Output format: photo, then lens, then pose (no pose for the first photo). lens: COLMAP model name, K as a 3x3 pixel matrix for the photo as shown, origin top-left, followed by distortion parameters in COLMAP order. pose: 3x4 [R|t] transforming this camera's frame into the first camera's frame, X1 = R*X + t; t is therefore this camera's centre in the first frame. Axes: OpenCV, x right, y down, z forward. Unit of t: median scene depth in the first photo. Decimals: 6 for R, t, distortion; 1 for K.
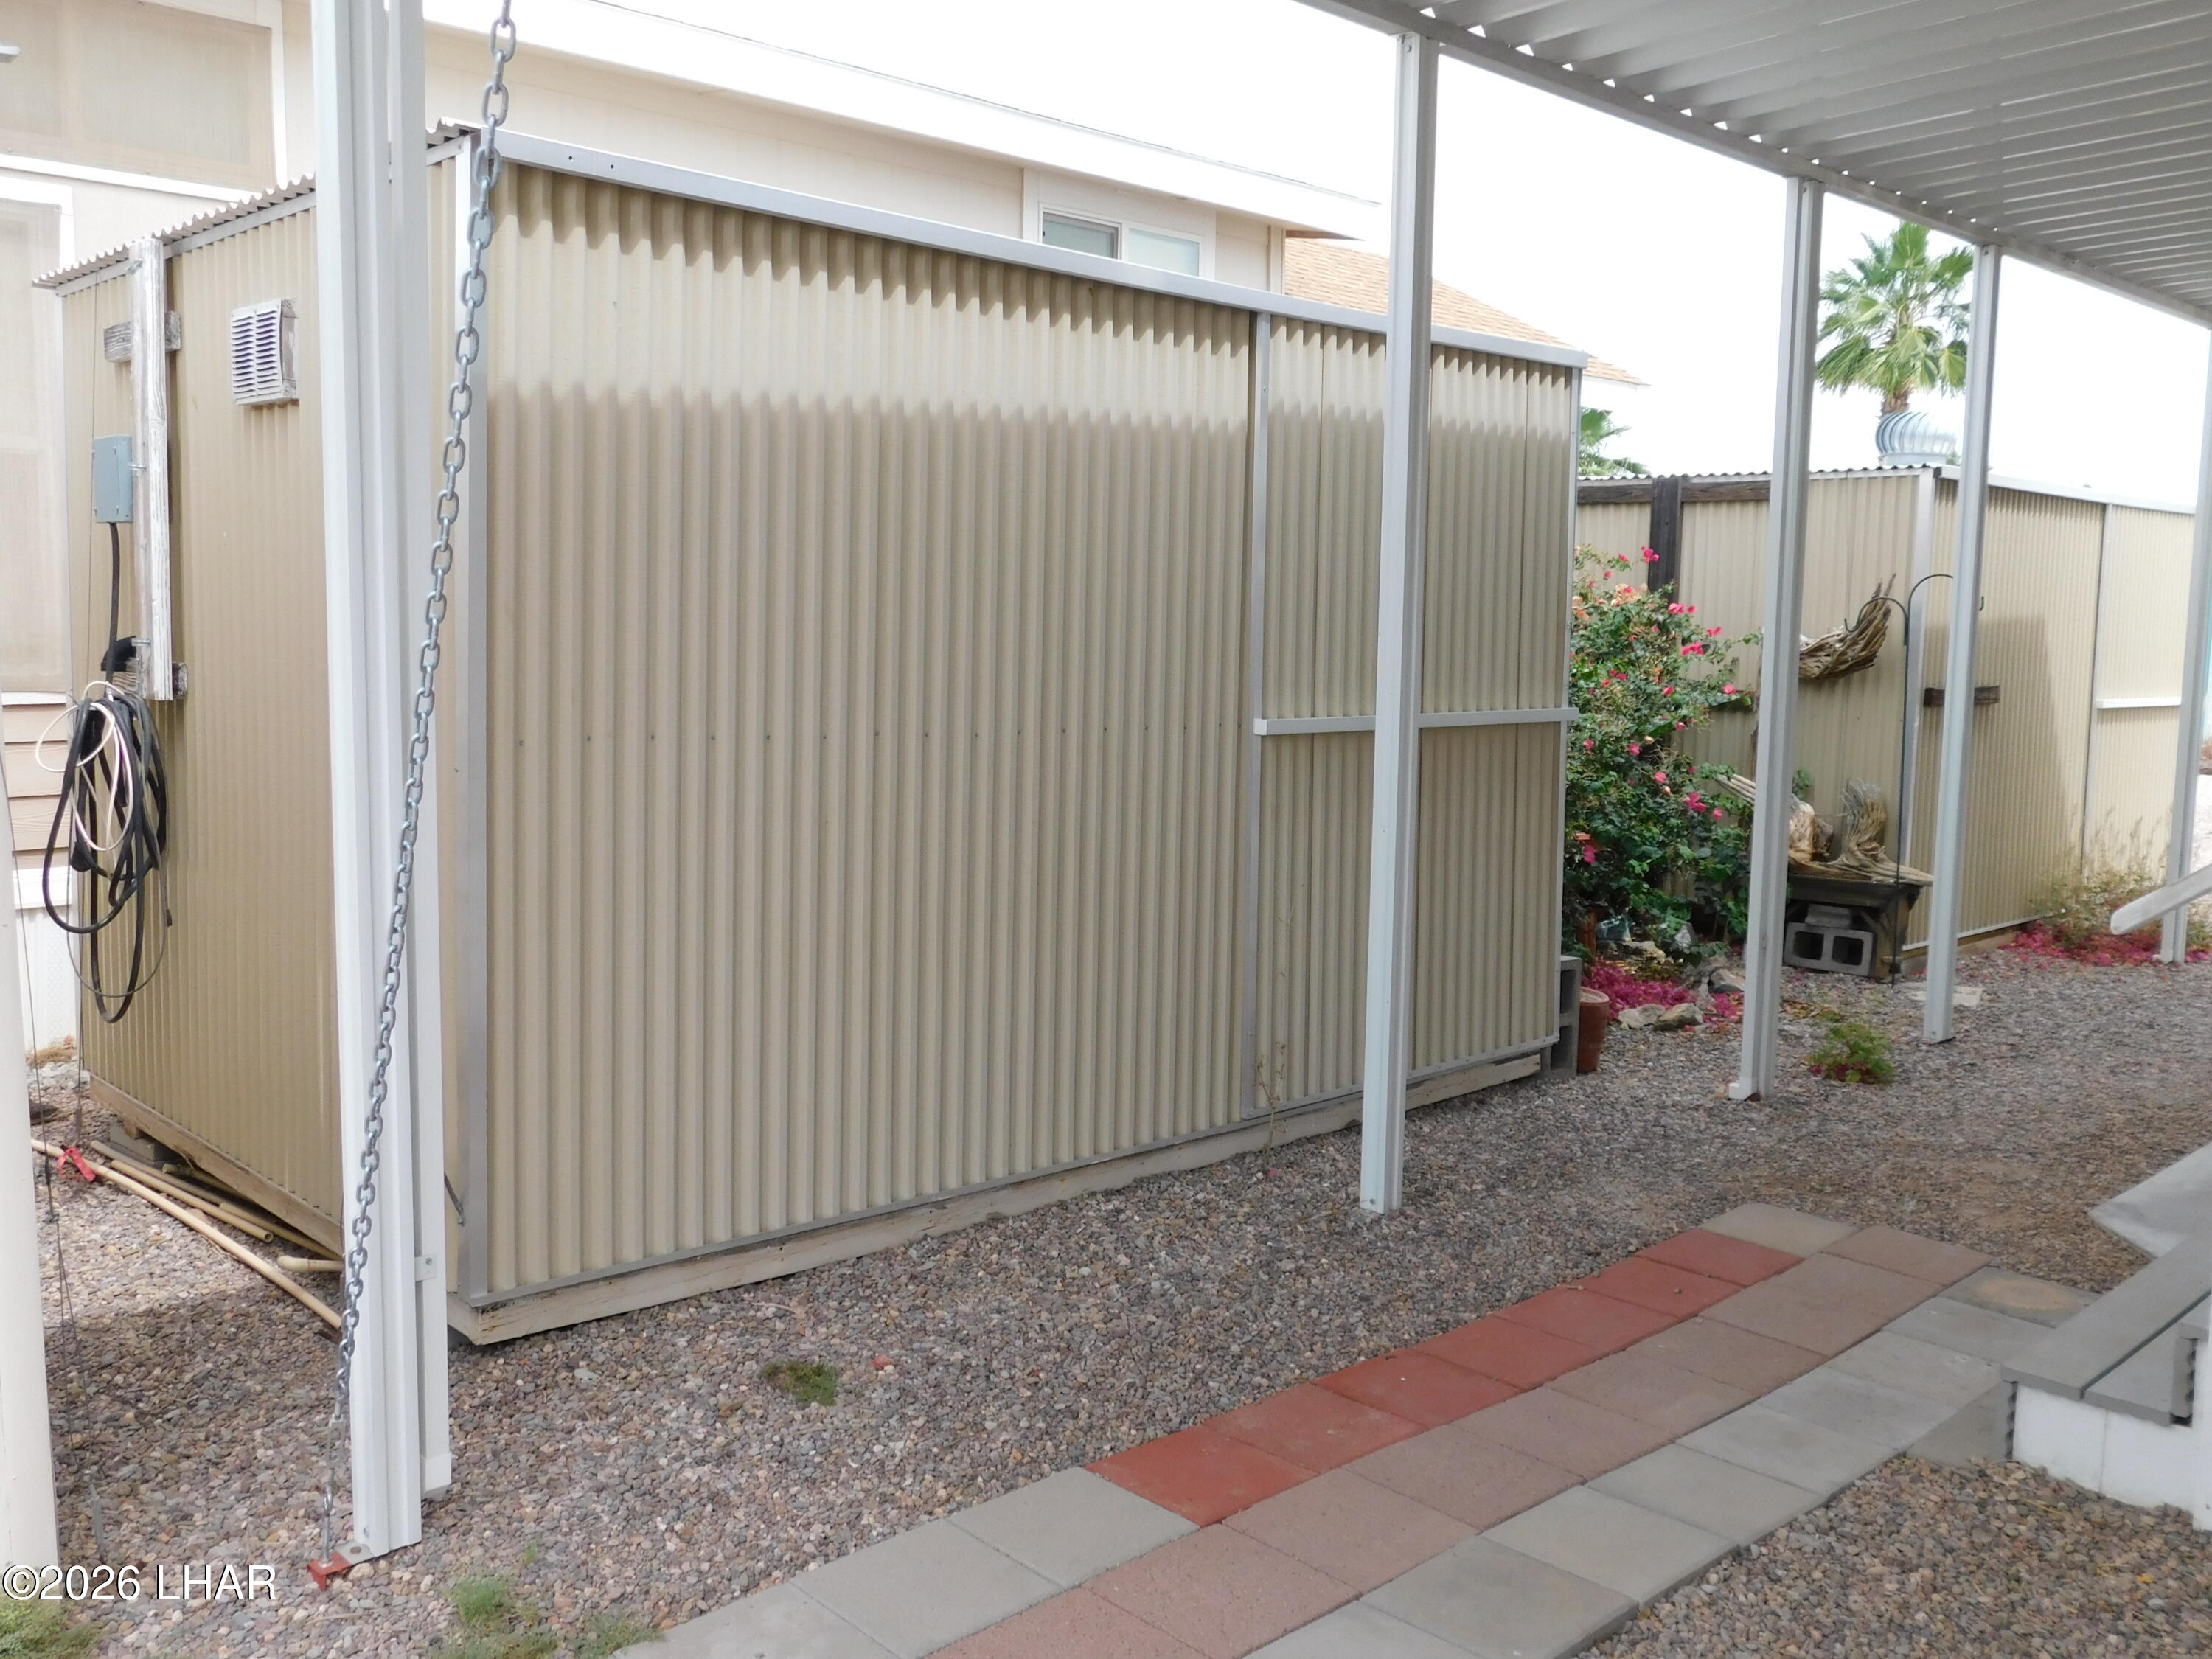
lens RADIAL K [[1910.8, 0, 1106.0], [0, 1910.8, 829.5], [0, 0, 1]] dist [-0.000792, 0.007384]
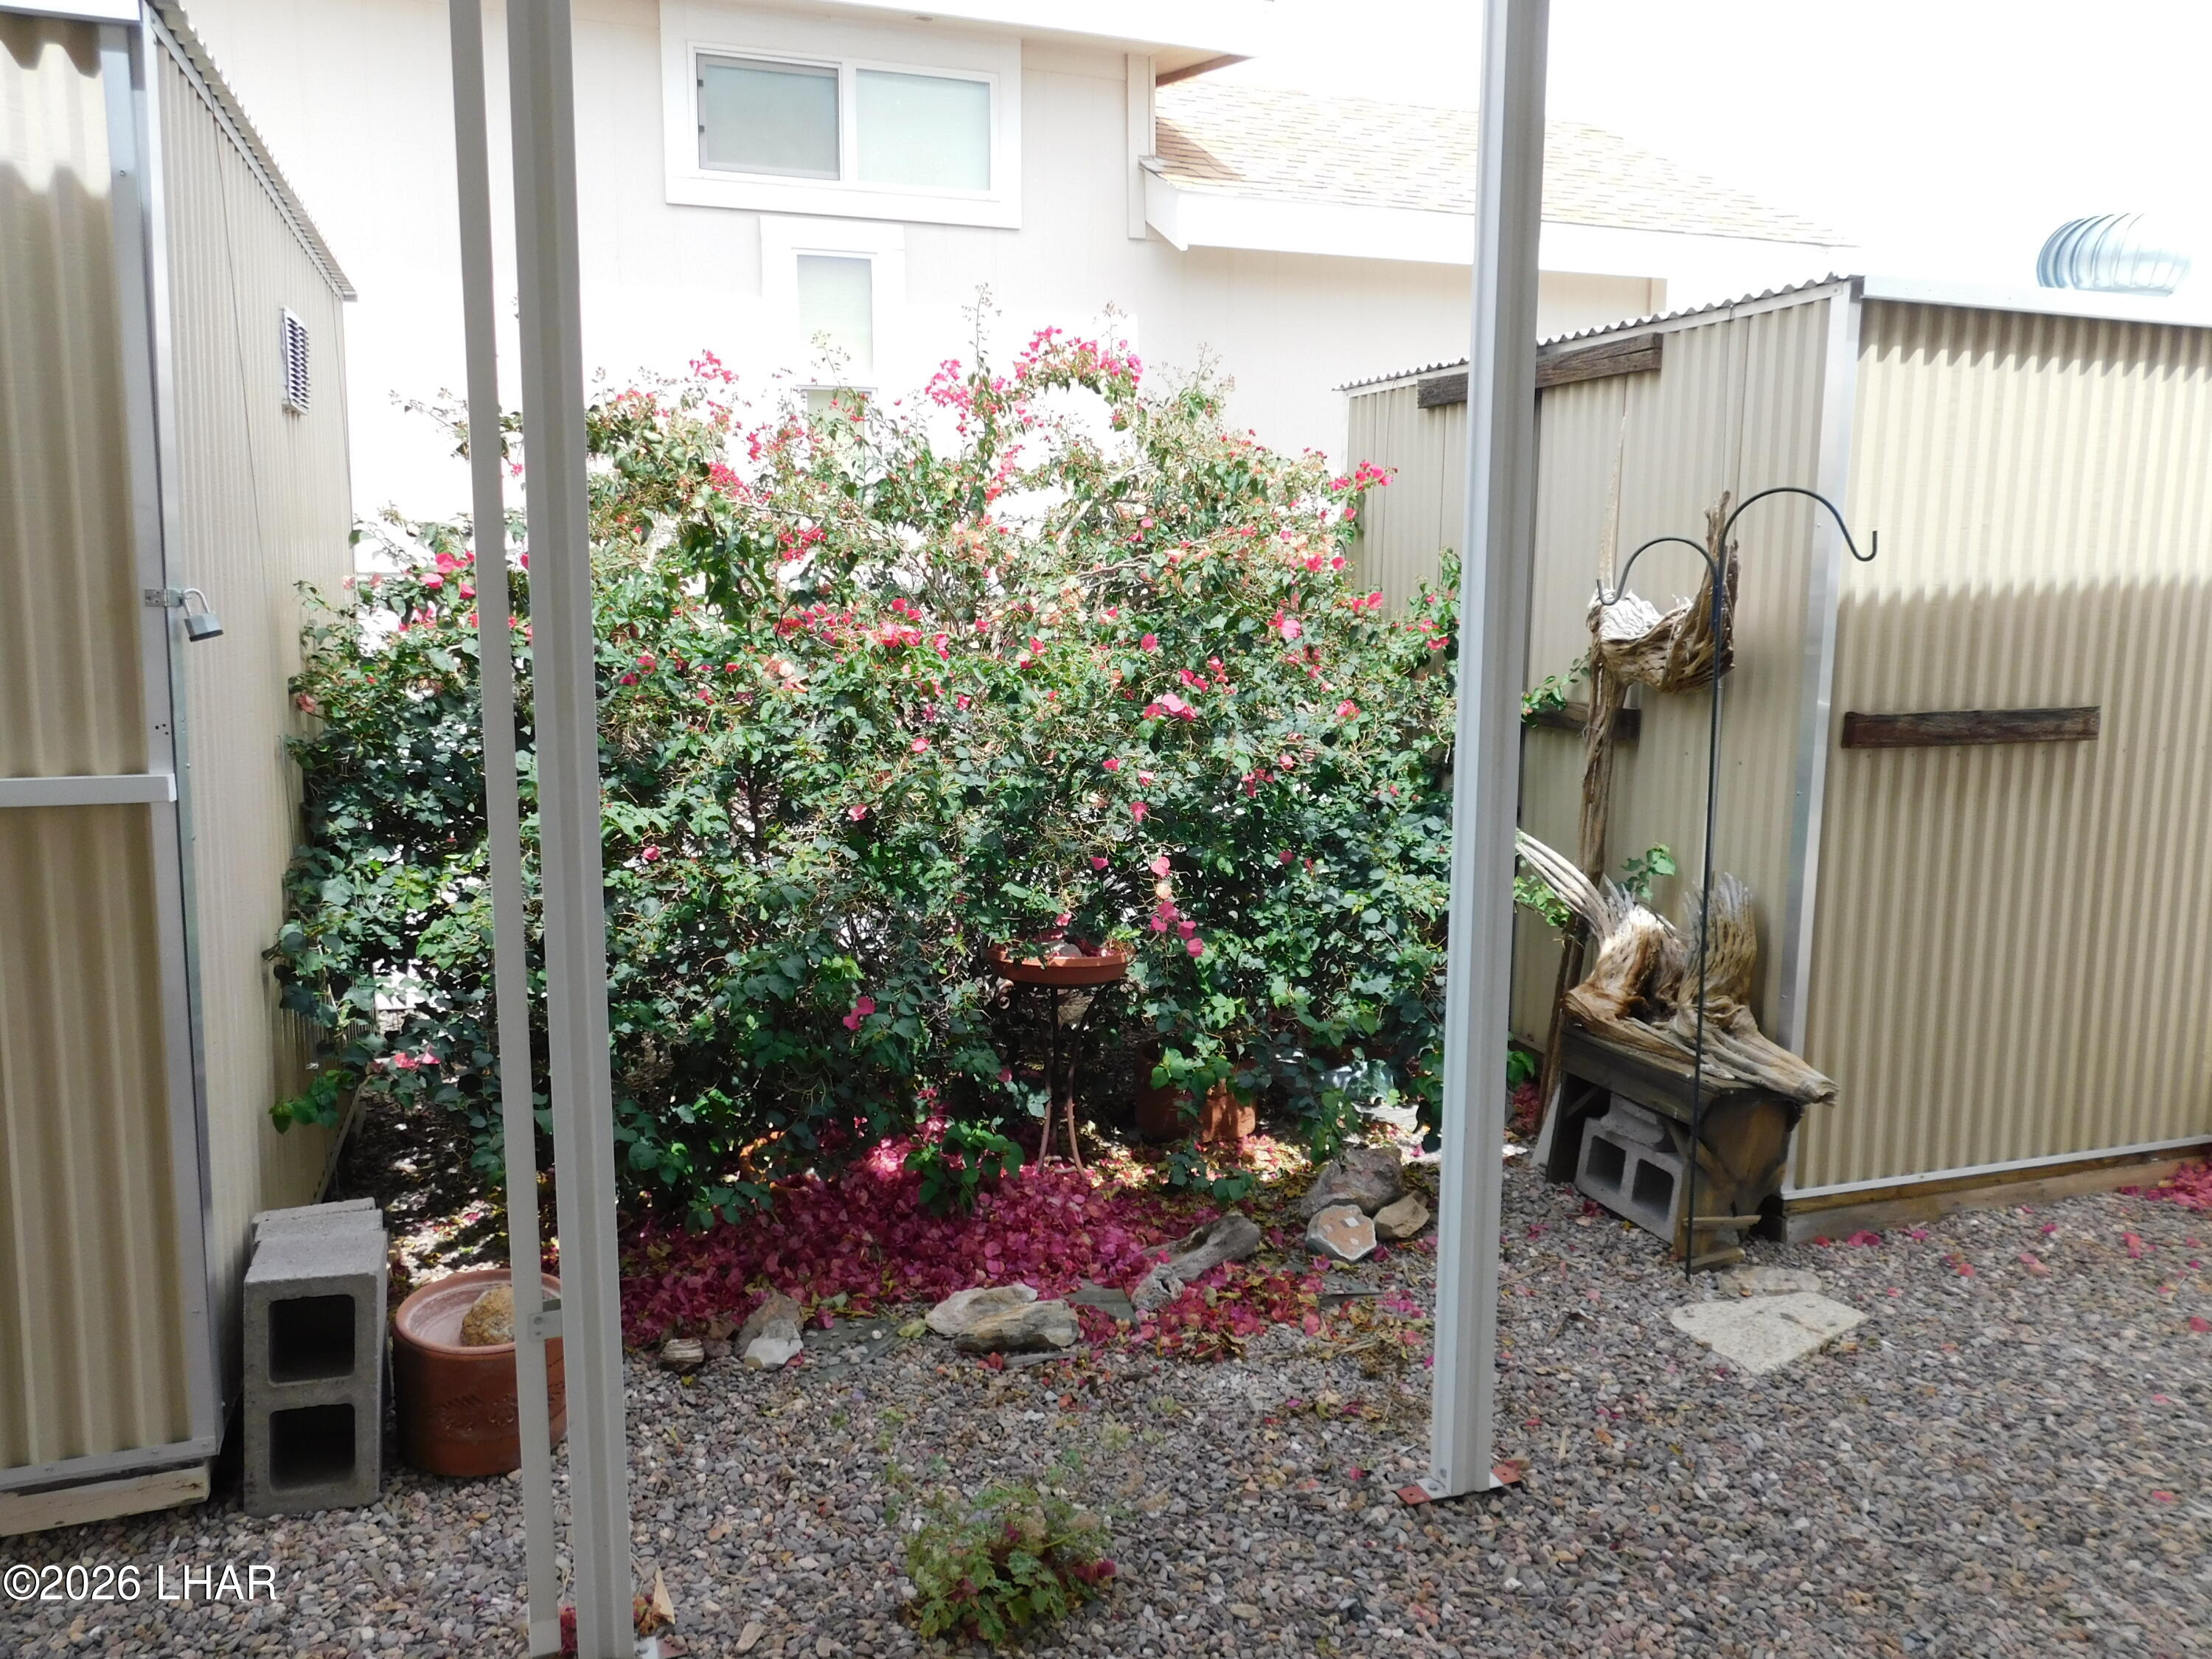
lens RADIAL K [[1625.6, 0, 1107.0], [0, 1625.6, 814.6], [0, 0, 1]] dist [-0.018859, 0.026311]
pose [[0.896937, 0.050702, -0.439241, 0.442059], [-0.035439, 0.998451, 0.042886, -0.057812], [0.440735, -0.022900, 0.897345, 0.512130]]
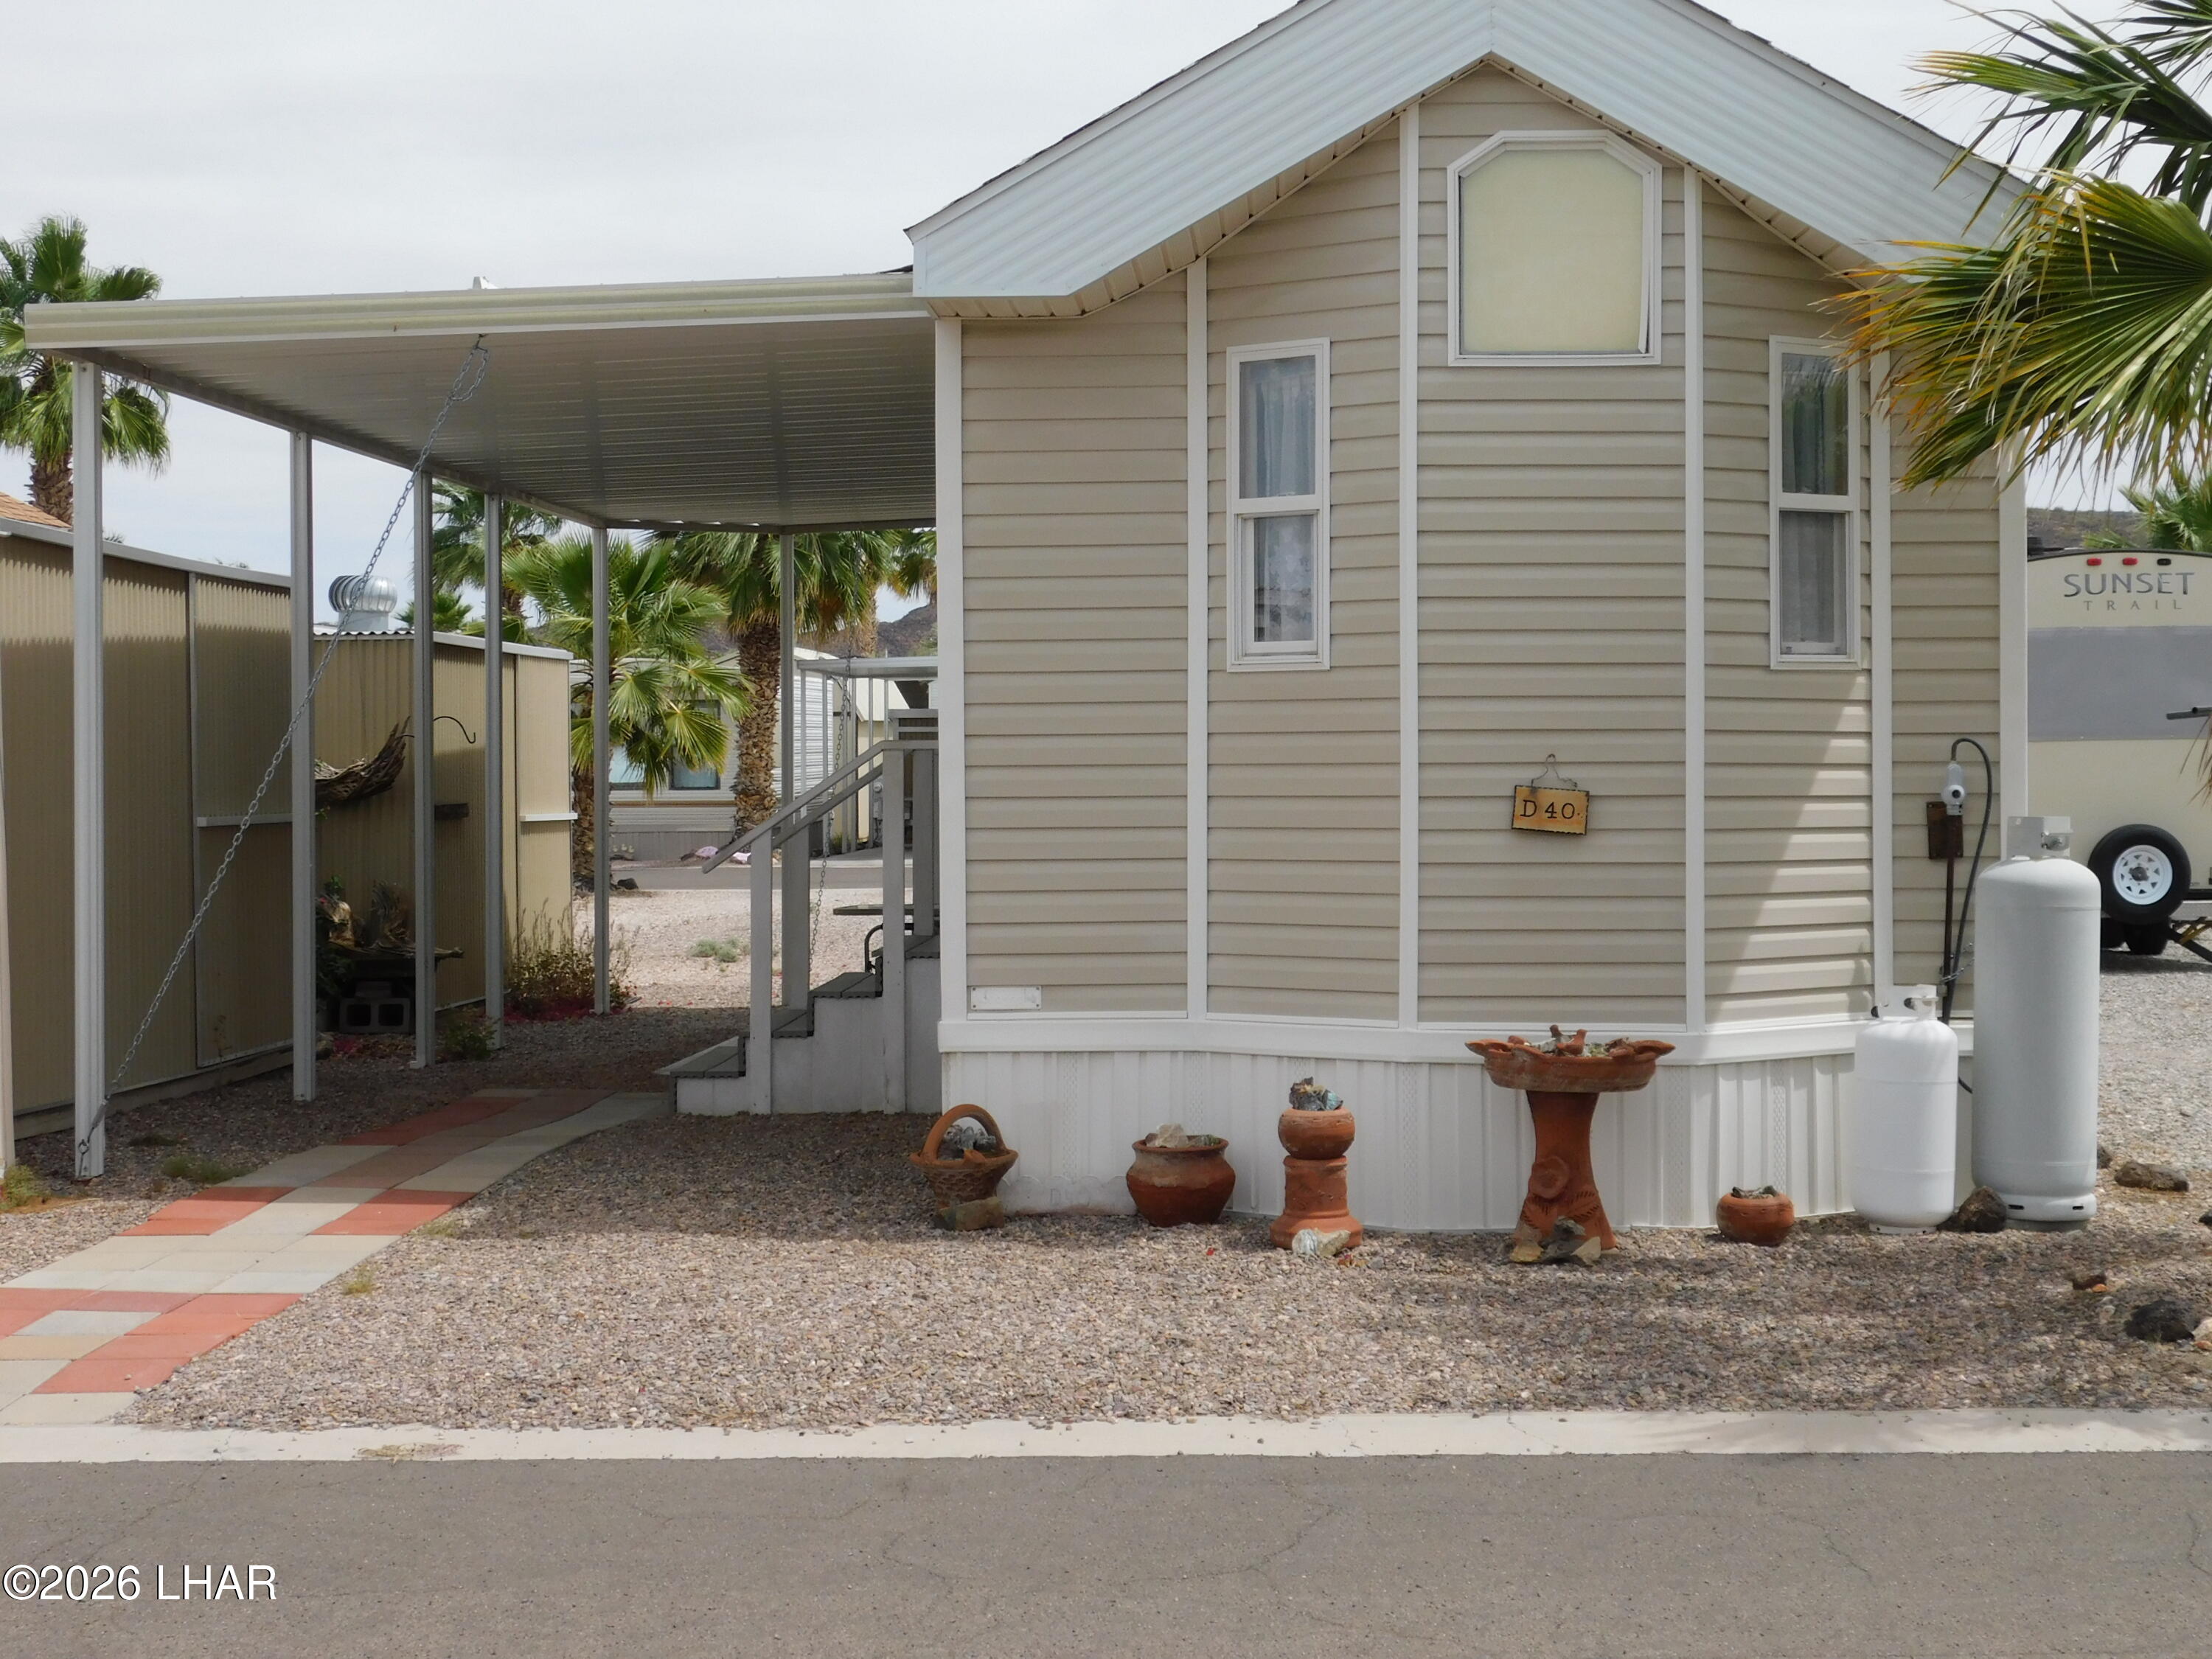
lens RADIAL K [[3265.9, 0, 1106.4], [0, 3265.9, 828.7], [0, 0, 1]] dist [0.003574, -0.002078]
pose [[0.734524, -0.028734, 0.677974, -0.707994], [0.088343, 0.994649, -0.053556, 0.096813], [-0.672807, 0.099232, 0.733133, -0.888451]]
